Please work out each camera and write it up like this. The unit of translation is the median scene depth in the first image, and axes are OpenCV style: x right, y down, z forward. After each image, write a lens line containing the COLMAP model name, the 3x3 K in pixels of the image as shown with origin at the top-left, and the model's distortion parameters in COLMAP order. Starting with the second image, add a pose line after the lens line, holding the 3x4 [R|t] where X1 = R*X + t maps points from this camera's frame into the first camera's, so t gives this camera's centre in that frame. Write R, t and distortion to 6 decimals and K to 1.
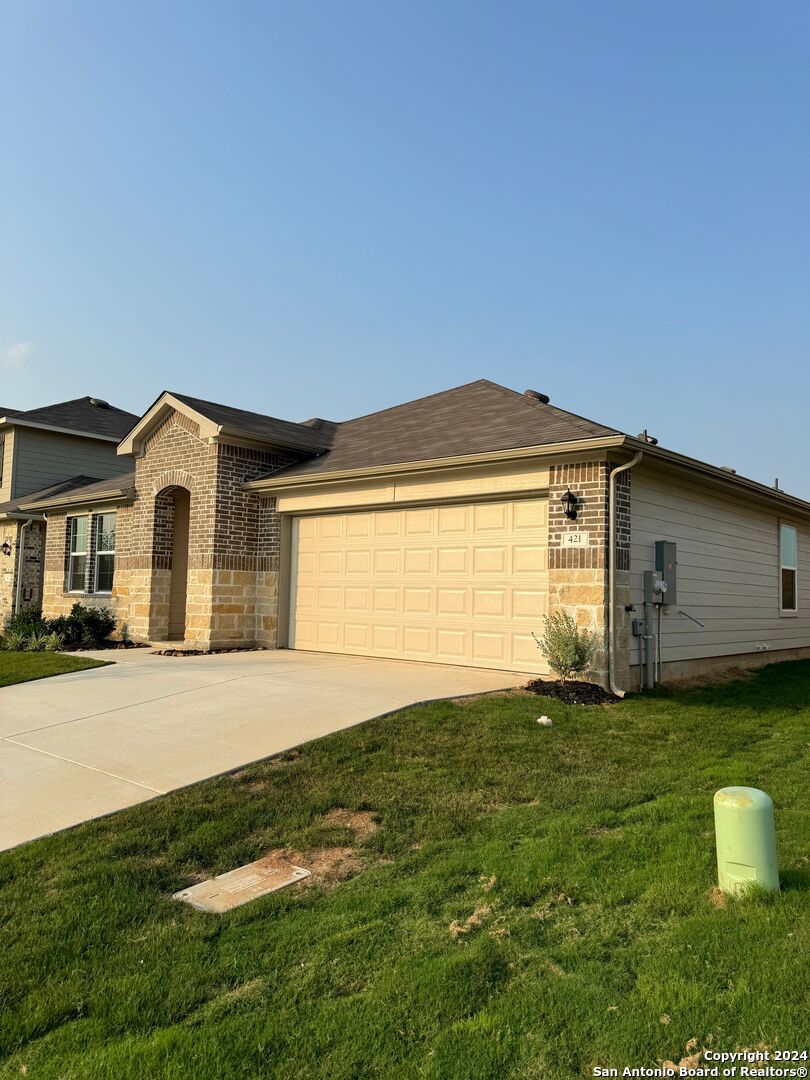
lens RADIAL K [[787.8, 0, 403.1], [0, 787.8, 537.0], [0, 0, 1]] dist [0.034824, -0.010781]
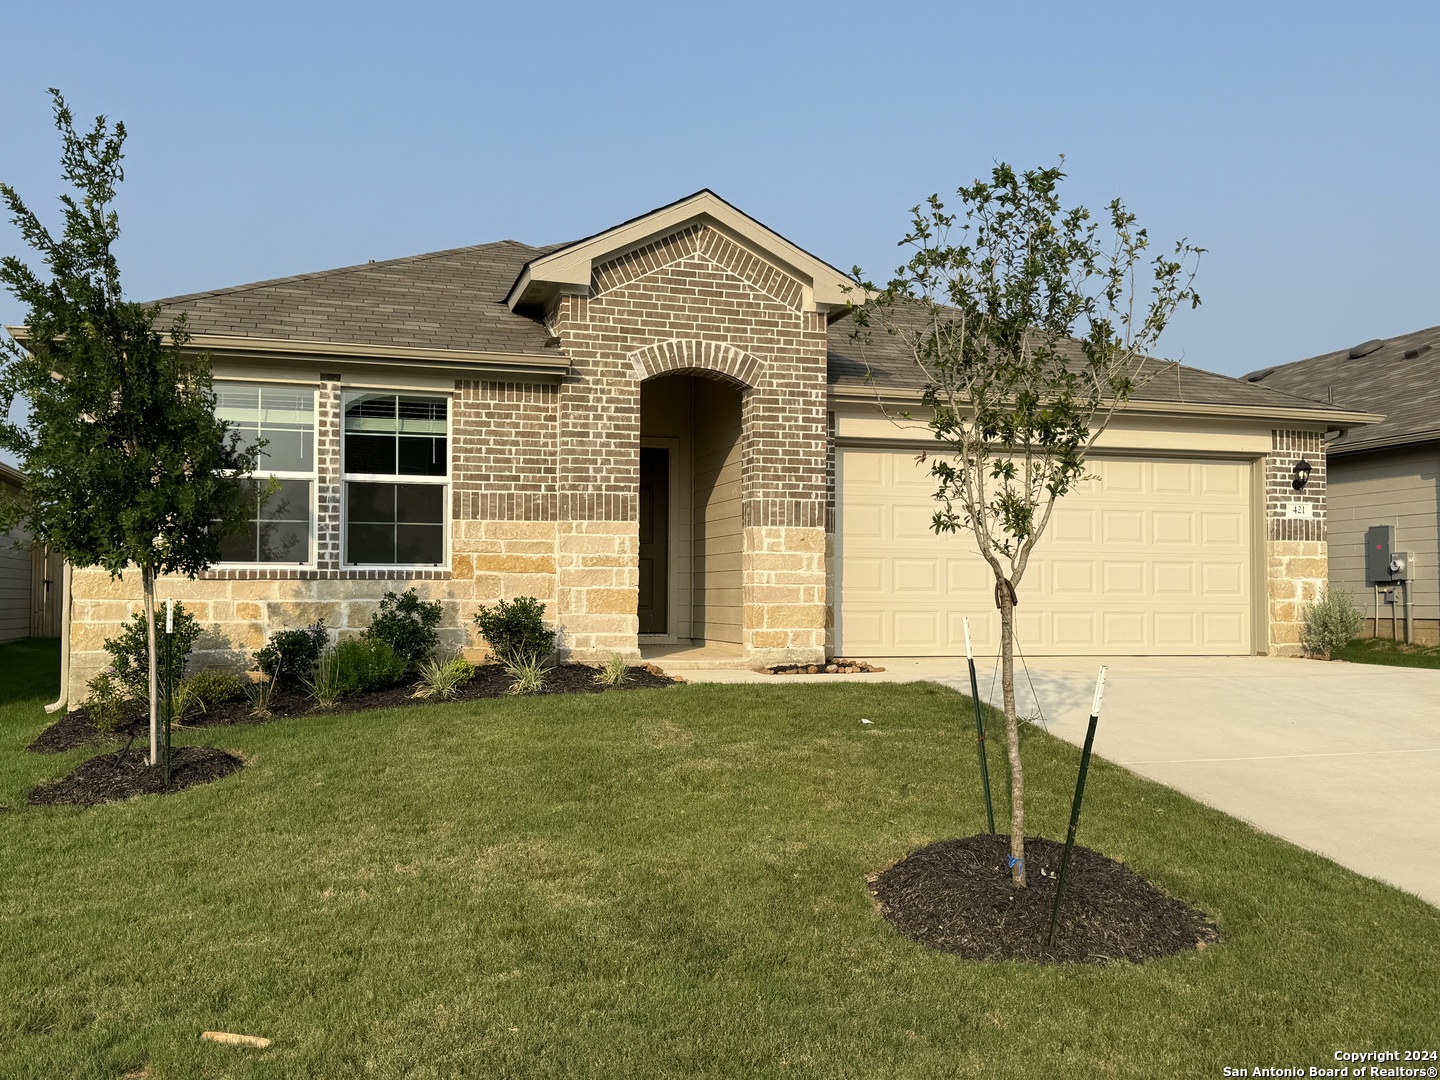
lens RADIAL K [[1345.3, 0, 717.5], [0, 1345.3, 539.2], [0, 0, 1]] dist [0.057549, 0.000000]
pose [[0.516965, 0.017323, 0.855831, -1.112939], [-0.056538, 0.998303, 0.013945, 0.038986], [-0.854137, -0.055596, 0.517068, 0.529423]]
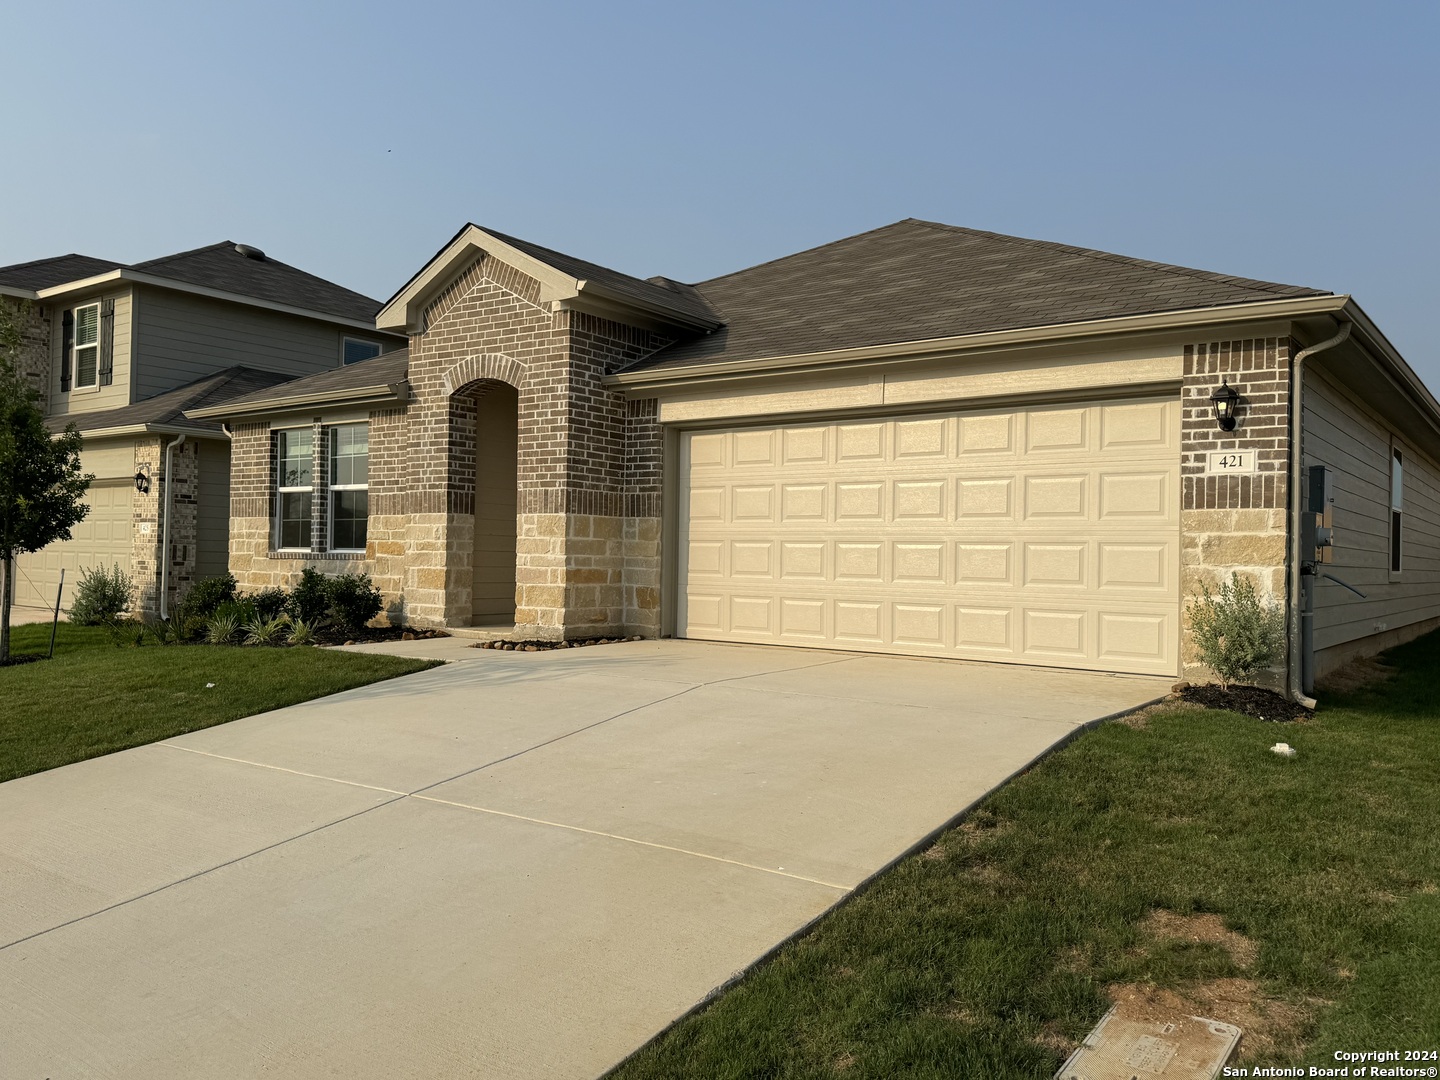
lens RADIAL K [[1155.4, 0, 714.4], [0, 1155.4, 549.4], [0, 0, 1]] dist [0.060772, -0.077861]
pose [[0.996775, -0.004690, 0.080107, -0.191530], [-0.000831, 0.997634, 0.068750, 0.006110], [-0.080240, -0.068595, 0.994413, 0.071301]]
